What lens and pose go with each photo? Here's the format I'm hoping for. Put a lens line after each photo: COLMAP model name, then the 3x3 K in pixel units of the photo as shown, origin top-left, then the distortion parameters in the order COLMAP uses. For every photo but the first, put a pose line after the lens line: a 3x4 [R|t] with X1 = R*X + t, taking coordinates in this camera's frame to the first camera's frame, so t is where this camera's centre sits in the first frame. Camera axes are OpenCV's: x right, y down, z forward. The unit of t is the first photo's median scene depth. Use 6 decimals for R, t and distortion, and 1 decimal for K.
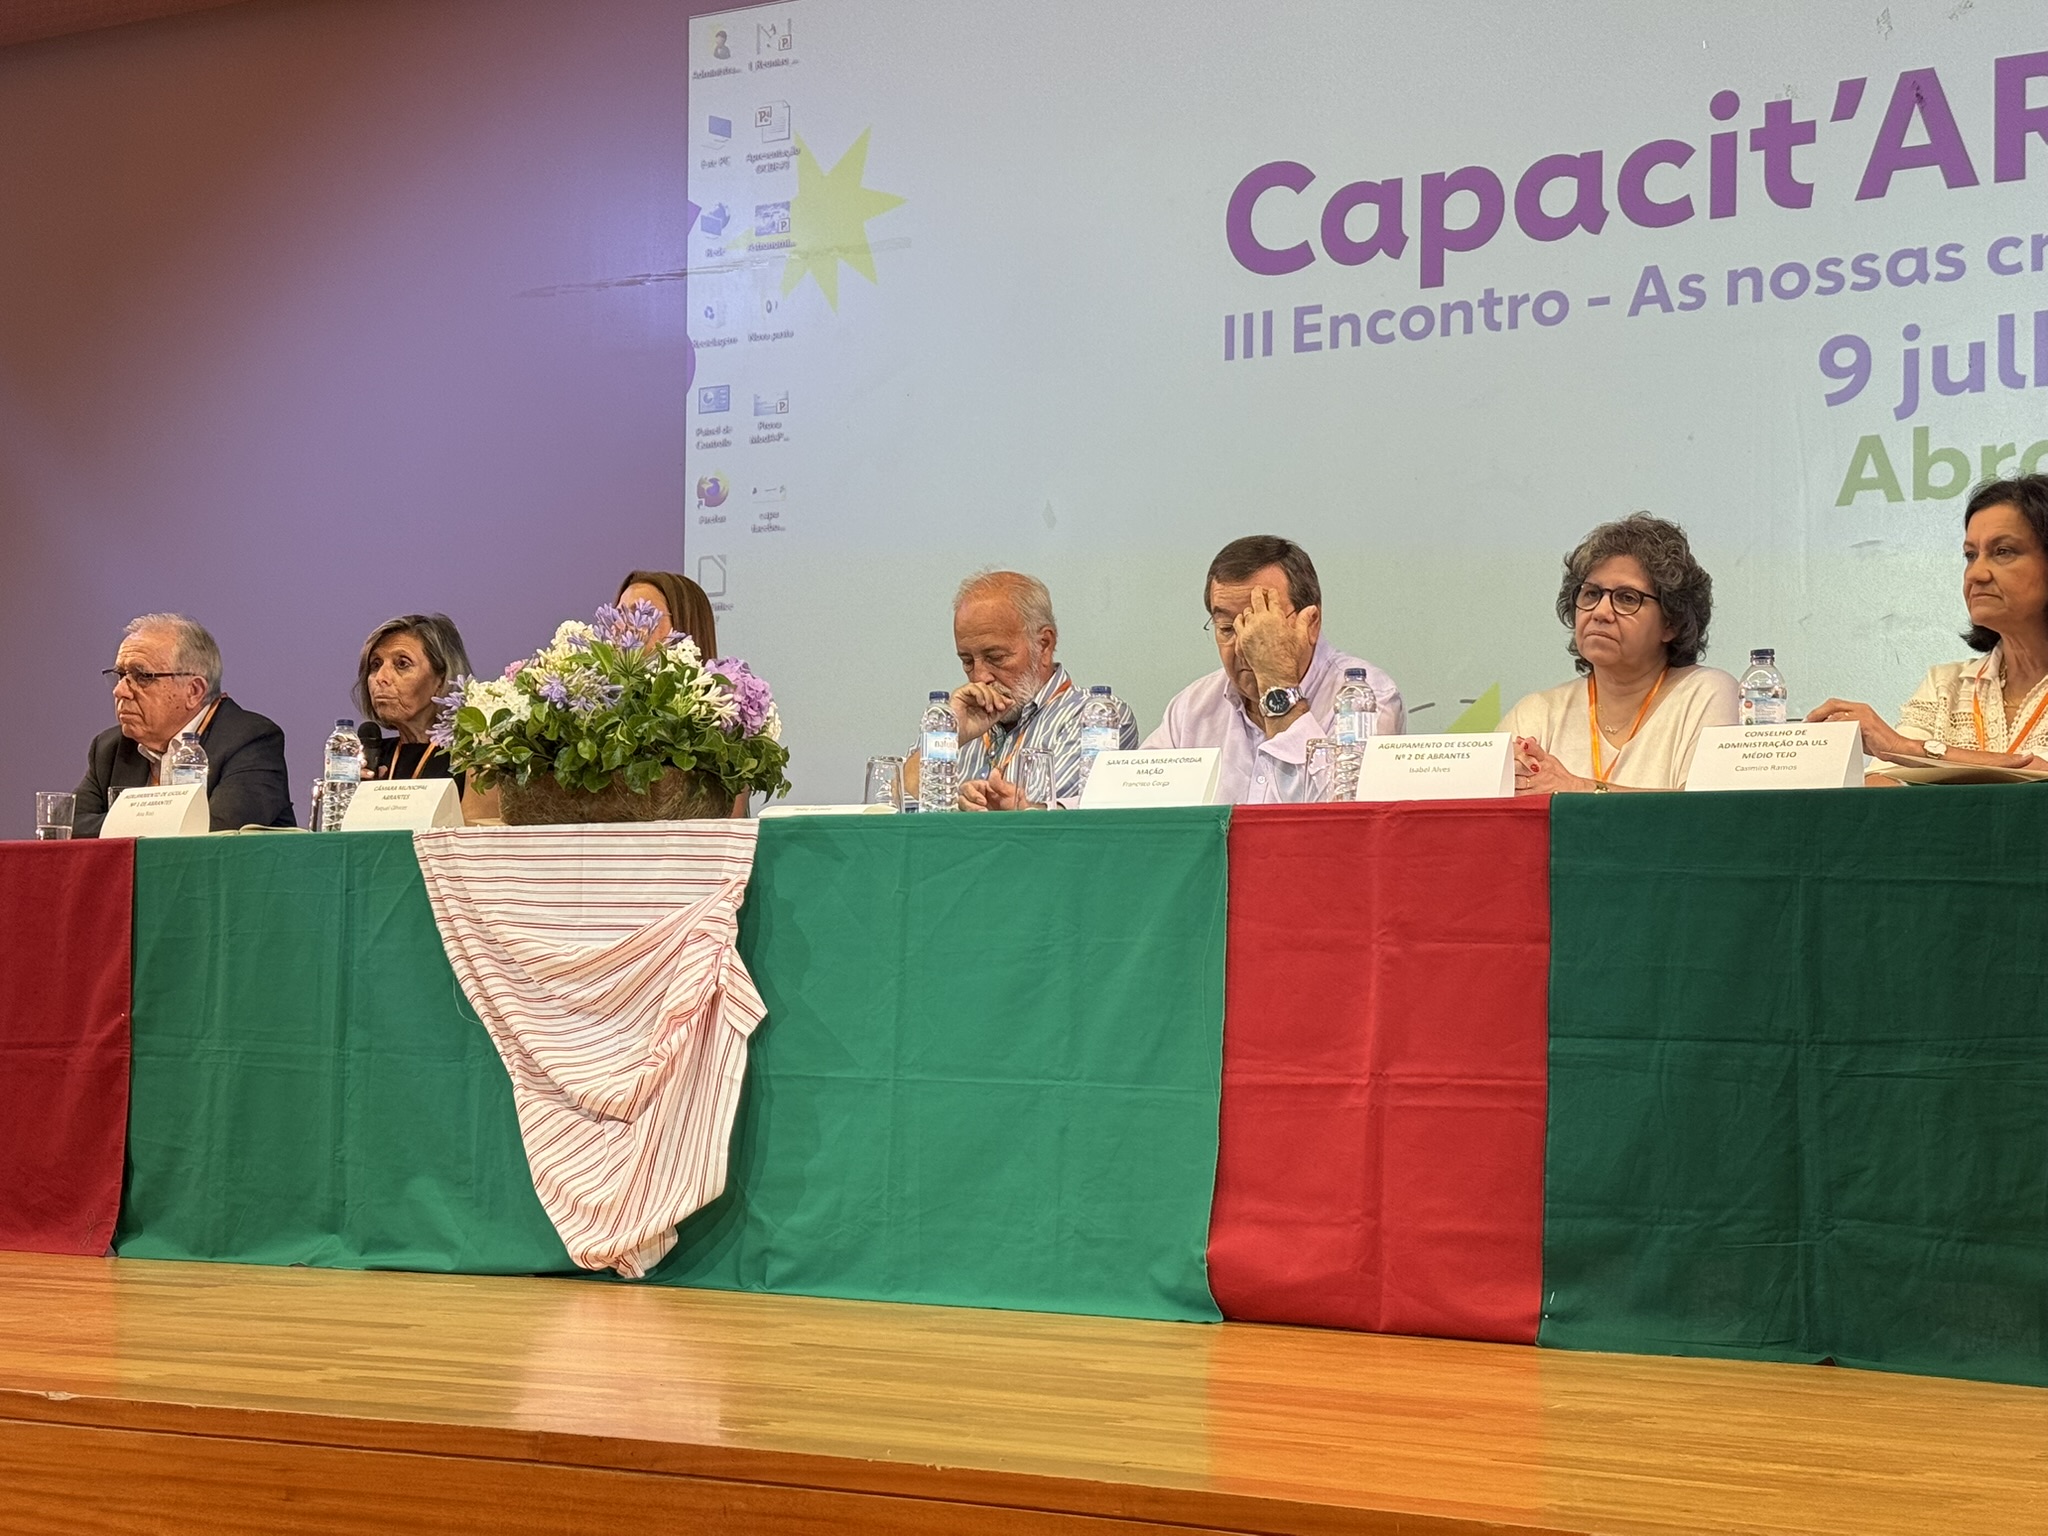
lens RADIAL K [[3028.0, 0, 1024.0], [0, 3028.0, 768.0], [0, 0, 1]] dist [0.122811, 0.021206]
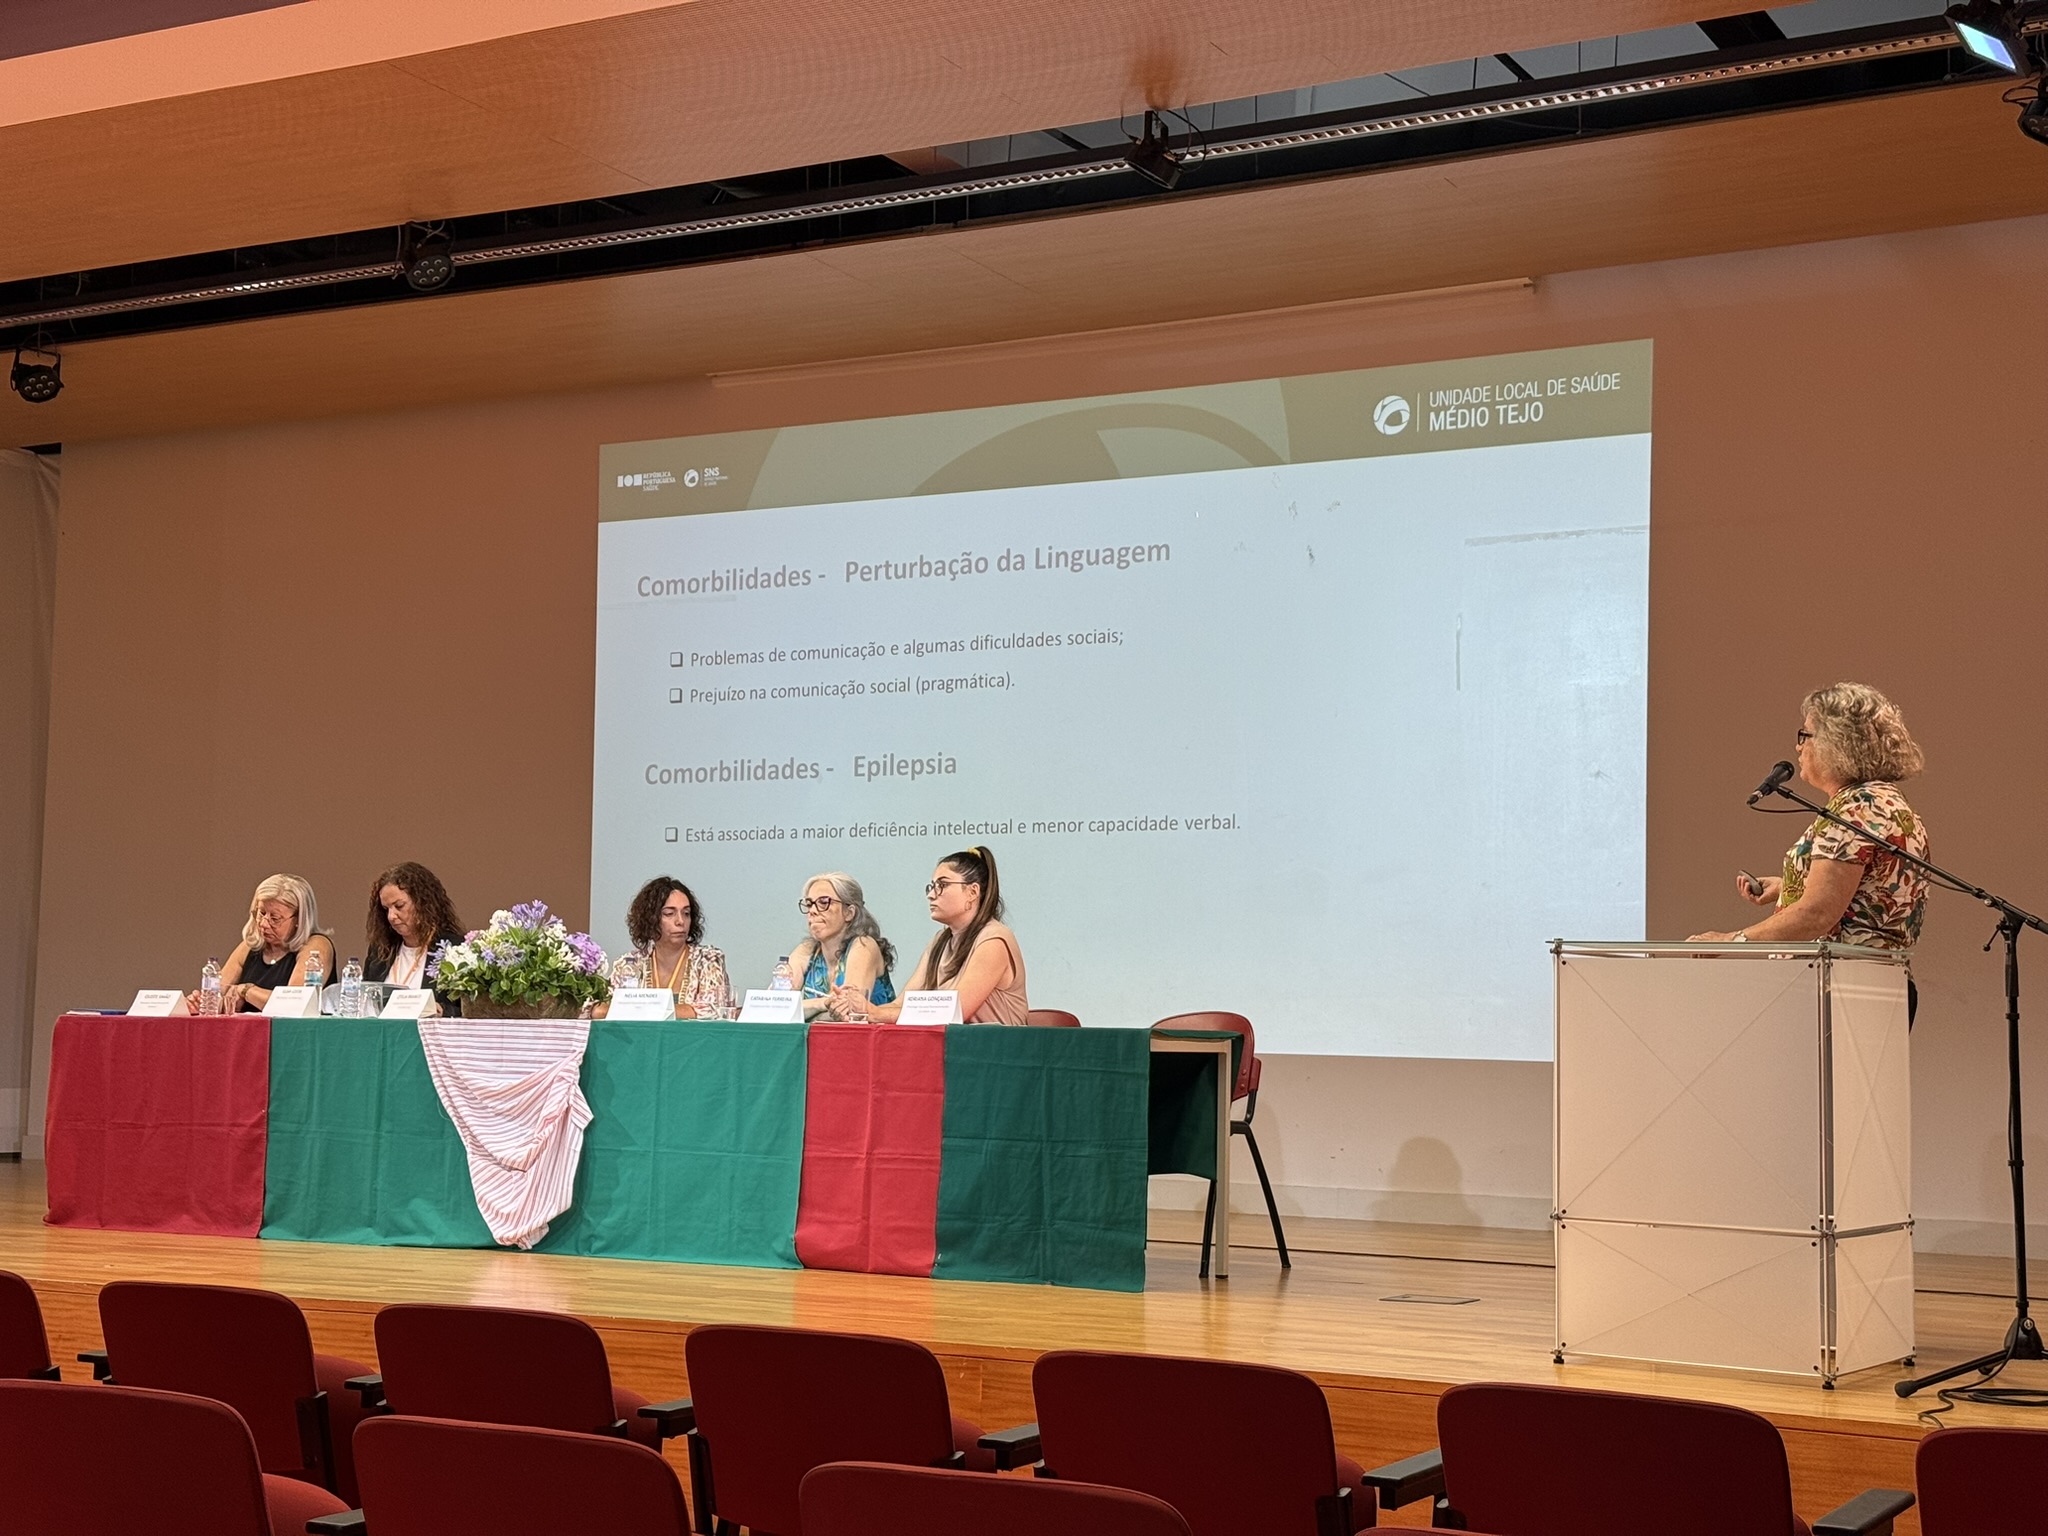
lens RADIAL K [[2821.5, 0, 1024.0], [0, 2821.5, 768.0], [0, 0, 1]] dist [0.127254, -0.030093]
pose [[0.999859, 0.005818, 0.015725, 0.170396], [-0.005720, 0.999964, -0.006235, -0.141438], [-0.015761, 0.006144, 0.999857, -0.889411]]
